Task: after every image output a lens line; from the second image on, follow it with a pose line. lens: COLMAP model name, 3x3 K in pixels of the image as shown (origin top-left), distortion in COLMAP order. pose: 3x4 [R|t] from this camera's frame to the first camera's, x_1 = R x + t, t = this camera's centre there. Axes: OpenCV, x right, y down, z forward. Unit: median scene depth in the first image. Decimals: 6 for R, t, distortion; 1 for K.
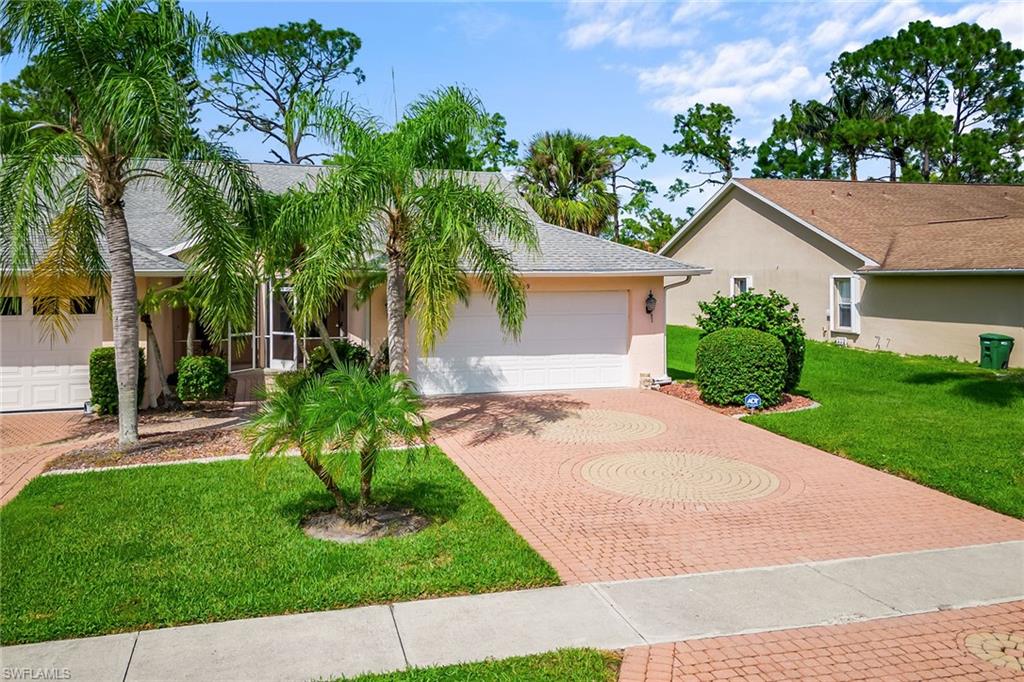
lens RADIAL K [[867.6, 0, 509.2], [0, 867.6, 311.7], [0, 0, 1]] dist [0.049180, -0.060211]
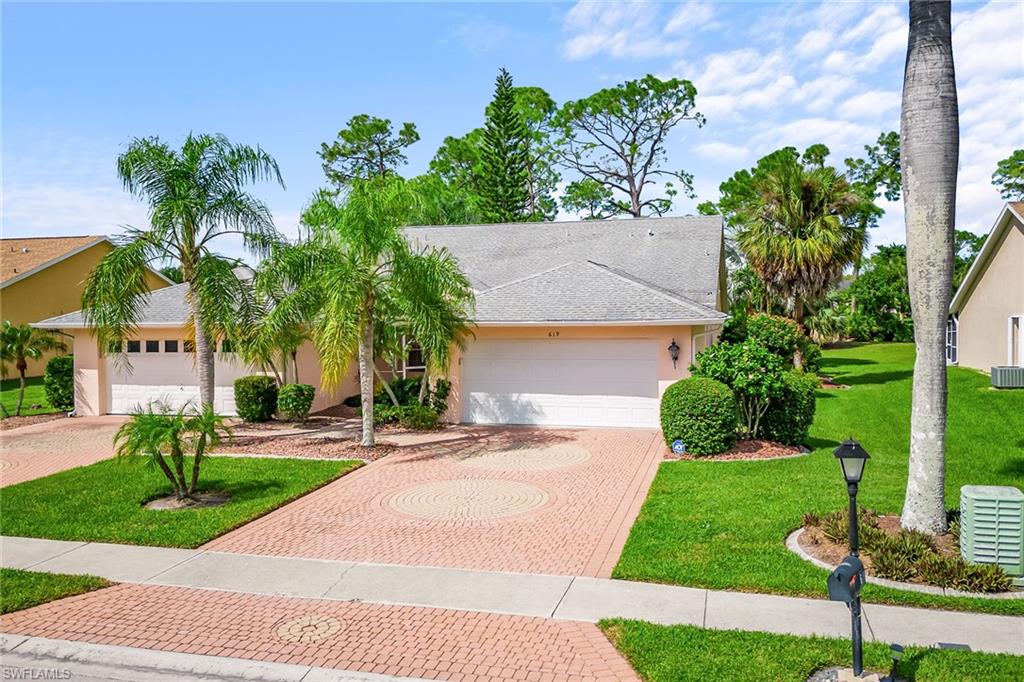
lens RADIAL K [[860.1, 0, 509.6], [0, 860.1, 318.9], [0, 0, 1]] dist [0.104498, -0.139564]
pose [[0.852272, 0.000044, -0.523099, 0.535159], [-0.013153, 0.999686, -0.021346, -0.022735], [0.522933, 0.025073, 0.852005, 0.000355]]
